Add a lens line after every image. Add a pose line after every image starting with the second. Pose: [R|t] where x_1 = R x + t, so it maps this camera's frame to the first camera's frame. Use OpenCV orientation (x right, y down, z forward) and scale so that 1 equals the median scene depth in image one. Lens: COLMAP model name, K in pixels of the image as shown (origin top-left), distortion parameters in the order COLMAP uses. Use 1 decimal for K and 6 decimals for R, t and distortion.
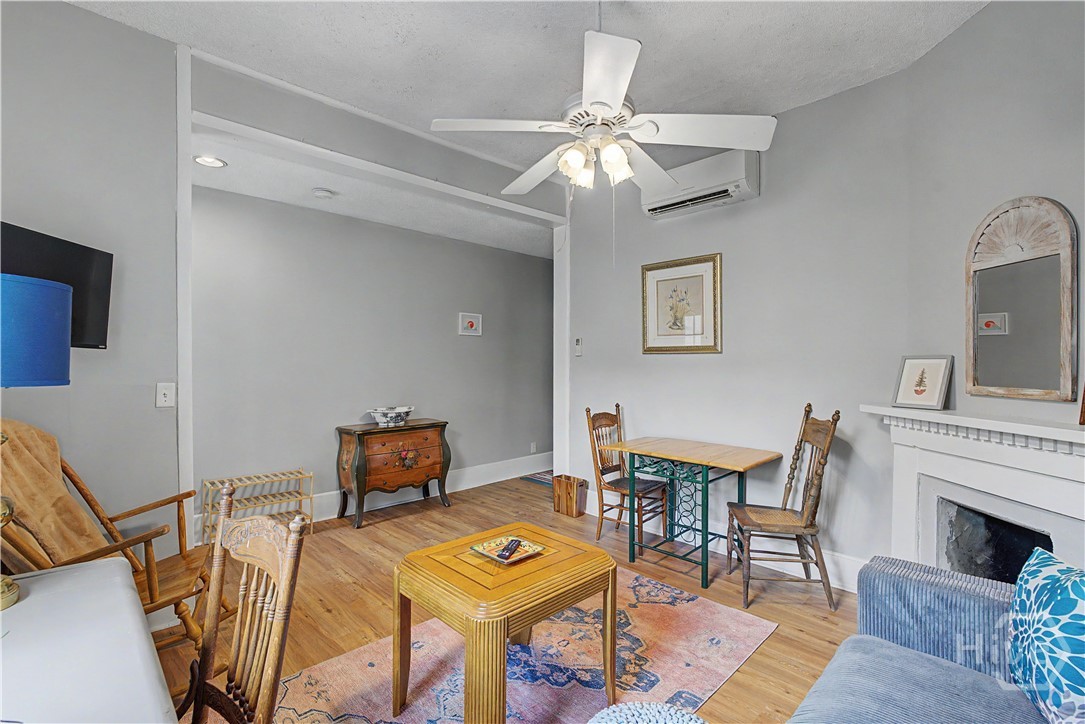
lens RADIAL K [[488.7, 0, 535.8], [0, 488.7, 364.7], [0, 0, 1]] dist [-0.005092, 0.000406]
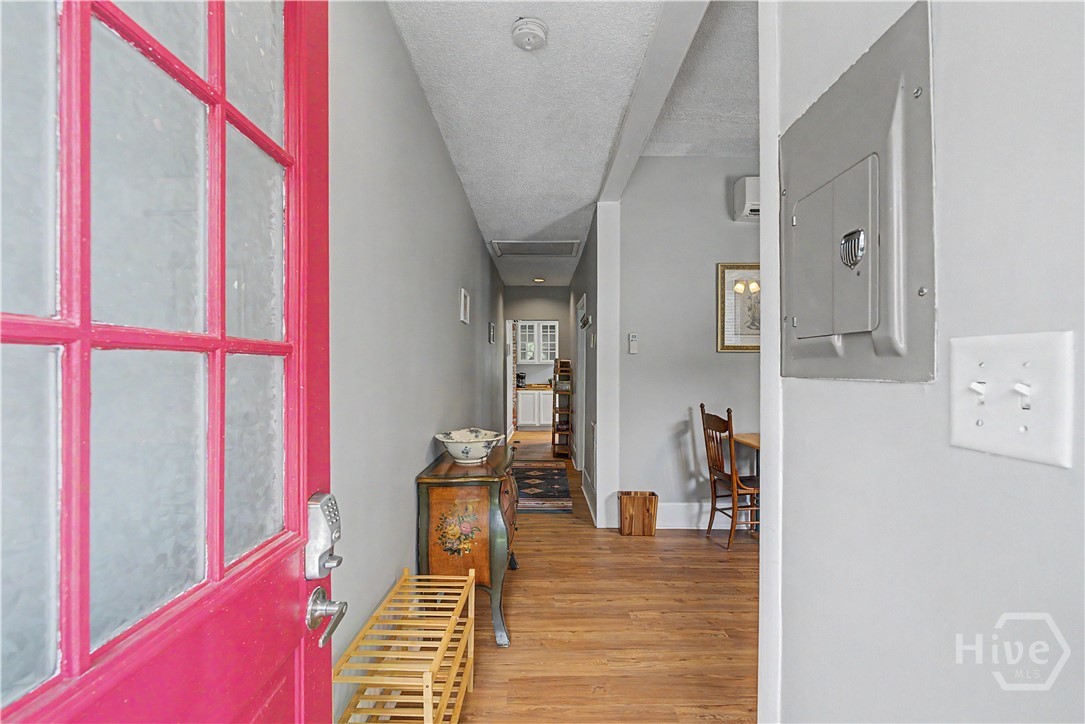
lens RADIAL K [[488.7, 0, 535.8], [0, 488.7, 364.7], [0, 0, 1]] dist [-0.005092, 0.000406]
pose [[0.691268, 0.002092, 0.722596, -0.788682], [0.006747, 0.999934, -0.009349, 0.010617], [-0.722567, 0.011338, 0.691208, 0.599143]]
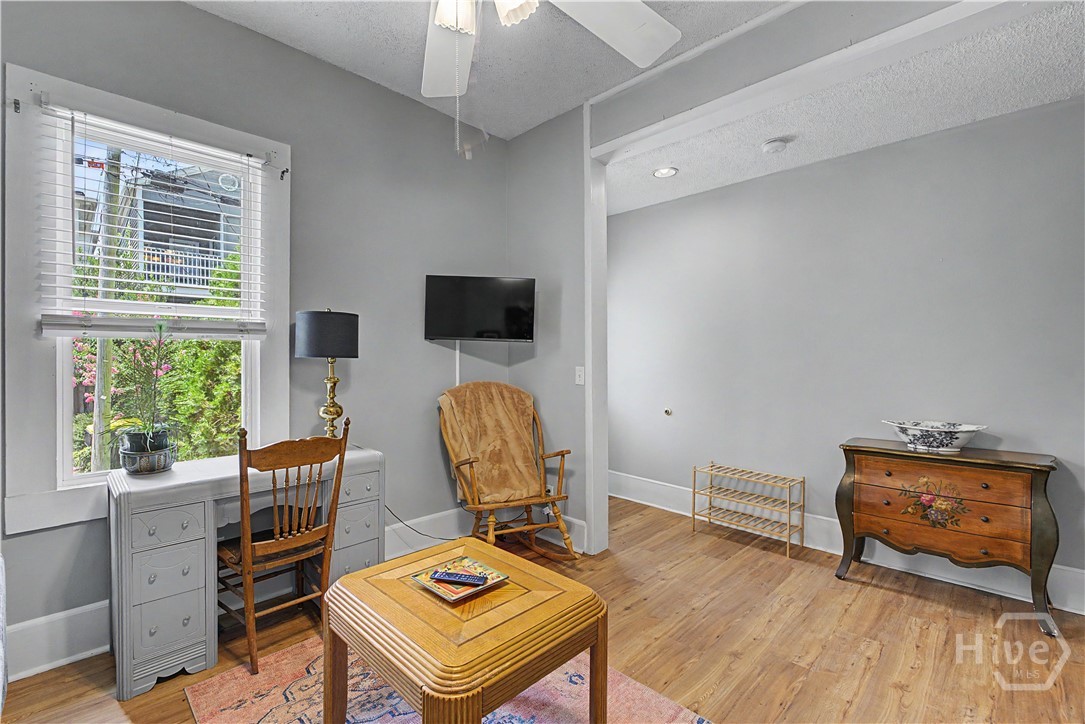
lens RADIAL K [[488.5, 0, 542.5], [0, 488.5, 362.0], [0, 0, 1]] dist [-0.016907, 0.000339]
pose [[0.025932, 0.000546, -0.999664, 0.358430], [-0.009588, 0.999954, 0.000297, 0.018021], [0.999618, 0.009577, 0.025936, 0.559317]]
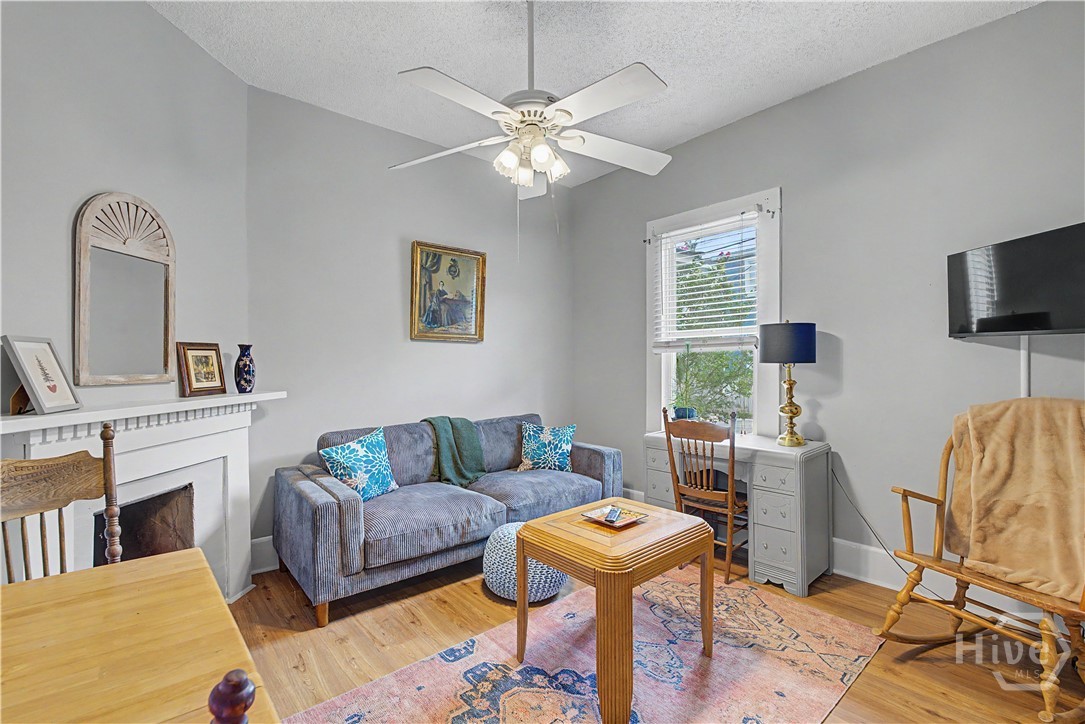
lens RADIAL K [[488.7, 0, 535.8], [0, 488.7, 364.7], [0, 0, 1]] dist [-0.005092, 0.000406]
pose [[-0.997633, 0.002011, 0.068731, 0.022320], [0.002562, 0.999965, 0.007926, 0.010957], [-0.068713, 0.008083, -0.997604, 1.072436]]
